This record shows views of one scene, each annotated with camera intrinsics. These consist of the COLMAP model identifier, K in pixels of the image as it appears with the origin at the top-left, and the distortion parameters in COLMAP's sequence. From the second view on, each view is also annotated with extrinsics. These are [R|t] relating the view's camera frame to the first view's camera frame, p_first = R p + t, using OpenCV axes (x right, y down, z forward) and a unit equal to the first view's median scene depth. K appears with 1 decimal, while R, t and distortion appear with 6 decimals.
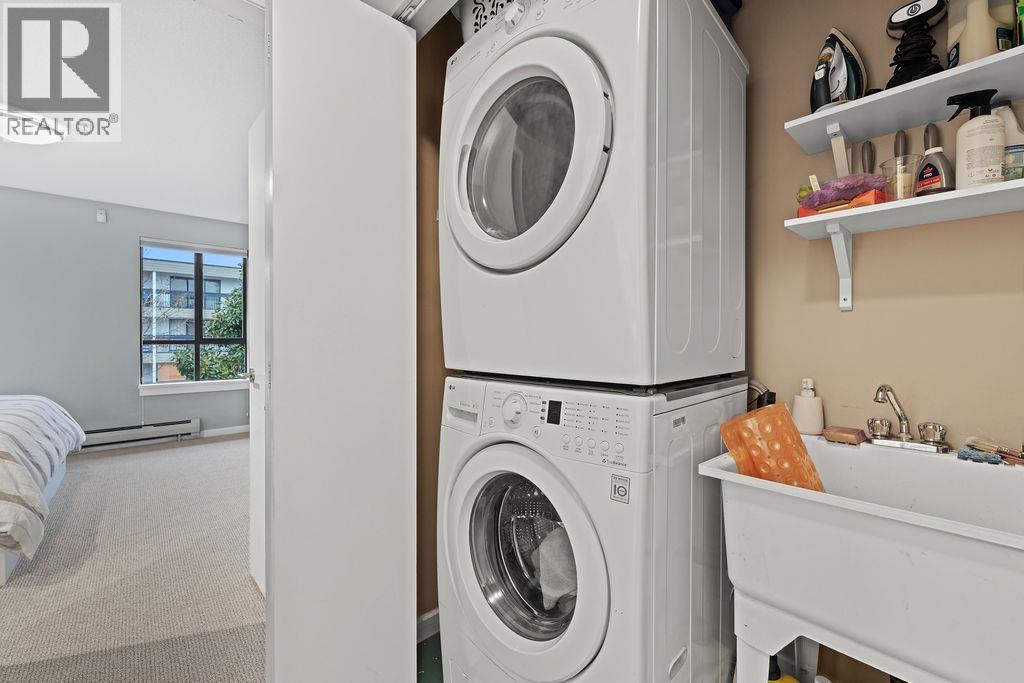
lens RADIAL K [[421.2, 0, 512.0], [0, 421.2, 341.5], [0, 0, 1]] dist [-0.001608, -0.000199]
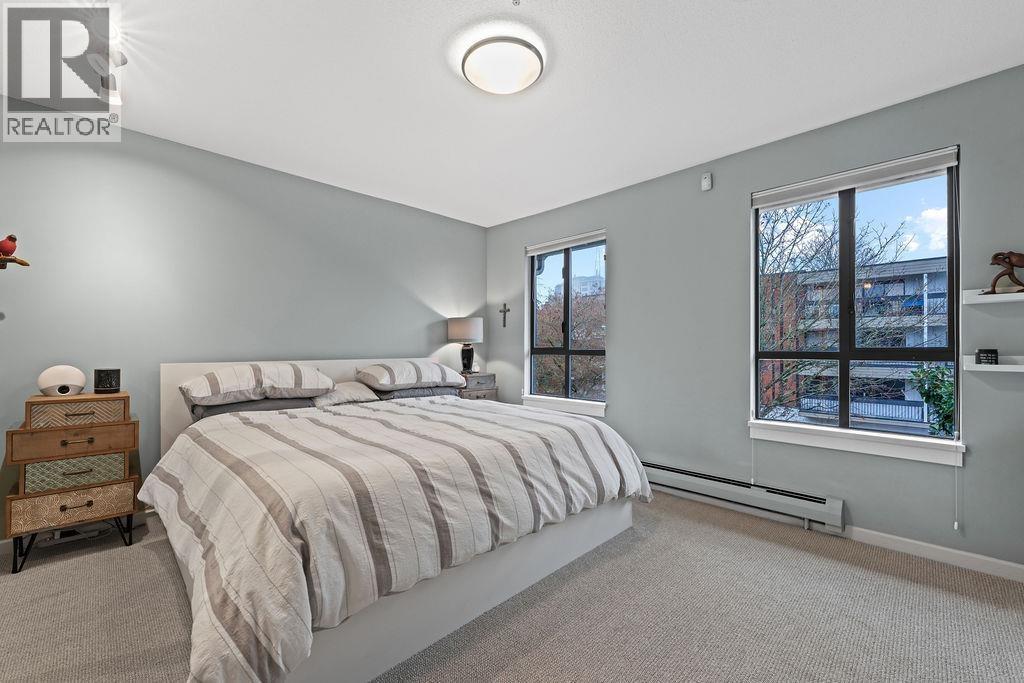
lens RADIAL K [[421.2, 0, 512.0], [0, 421.2, 341.5], [0, 0, 1]] dist [-0.001608, -0.000199]
pose [[0.058566, -0.019873, -0.998086, -0.240728], [-0.012476, 0.999709, -0.020637, 0.000229], [0.998206, 0.013661, 0.058301, 0.559250]]
